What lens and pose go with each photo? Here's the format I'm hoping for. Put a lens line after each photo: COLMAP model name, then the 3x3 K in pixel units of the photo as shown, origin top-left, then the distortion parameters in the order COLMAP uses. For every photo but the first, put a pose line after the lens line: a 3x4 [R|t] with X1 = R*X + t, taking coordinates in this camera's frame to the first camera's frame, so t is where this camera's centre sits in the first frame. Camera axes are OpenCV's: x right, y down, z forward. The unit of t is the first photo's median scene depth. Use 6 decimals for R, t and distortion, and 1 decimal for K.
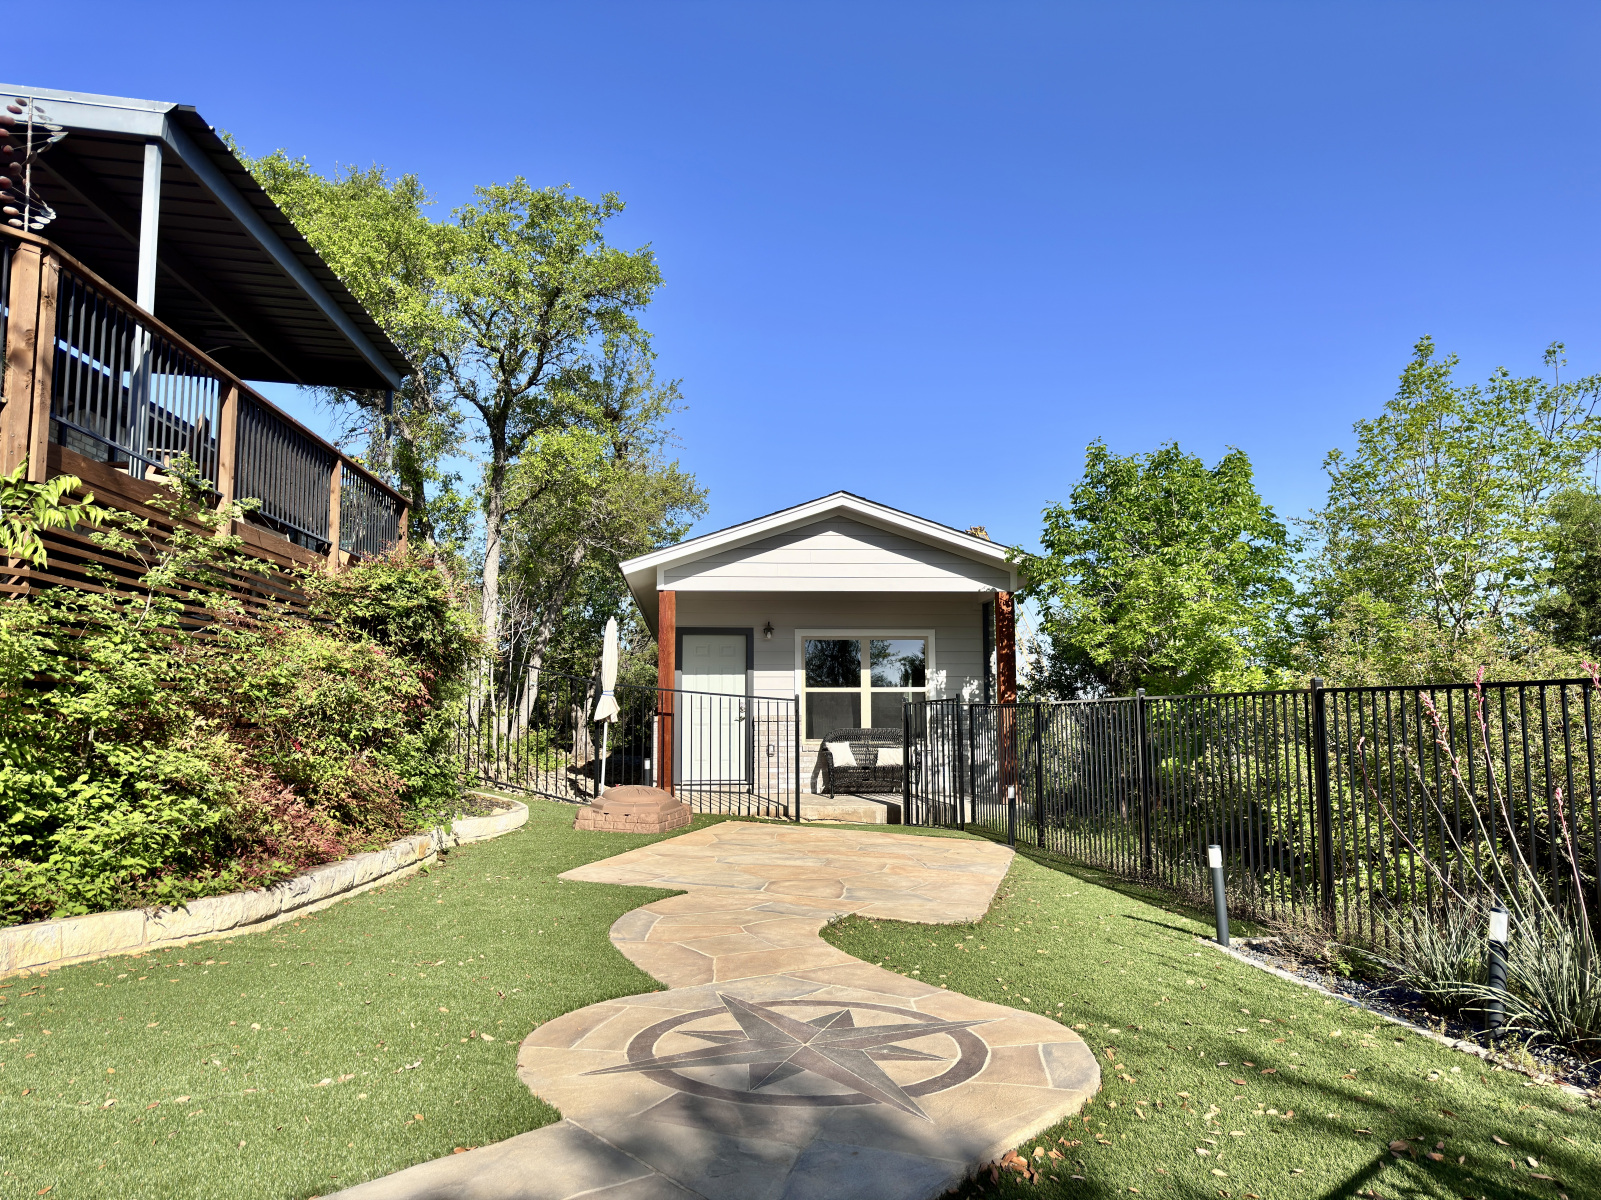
lens RADIAL K [[1138.1, 0, 800.5], [0, 1138.1, 600.0], [0, 0, 1]] dist [0.020325, 0.001488]
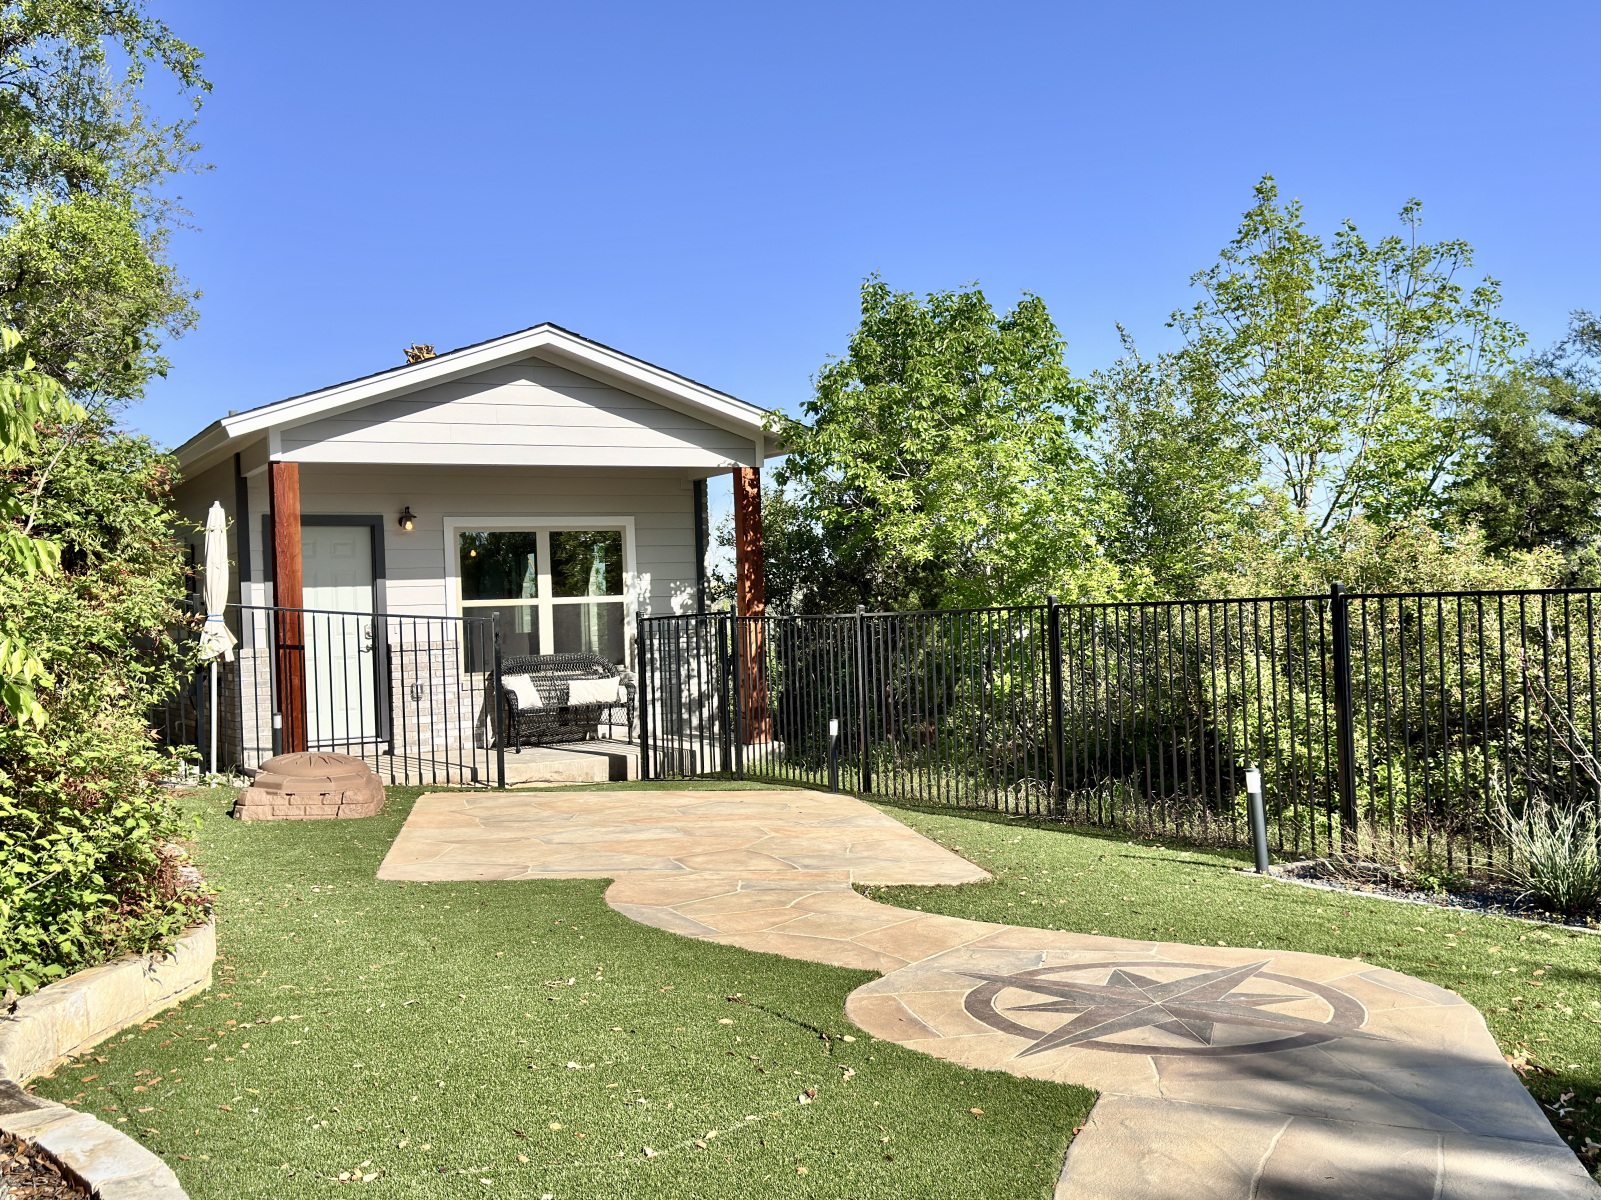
lens RADIAL K [[1659.4, 0, 800.5], [0, 1659.4, 600.0], [0, 0, 1]] dist [0.118197, -0.017380]
pose [[0.911292, -0.025472, 0.410973, -0.247534], [-0.009847, 0.996451, 0.083595, -0.012664], [-0.411644, -0.080226, 0.907807, -0.023420]]
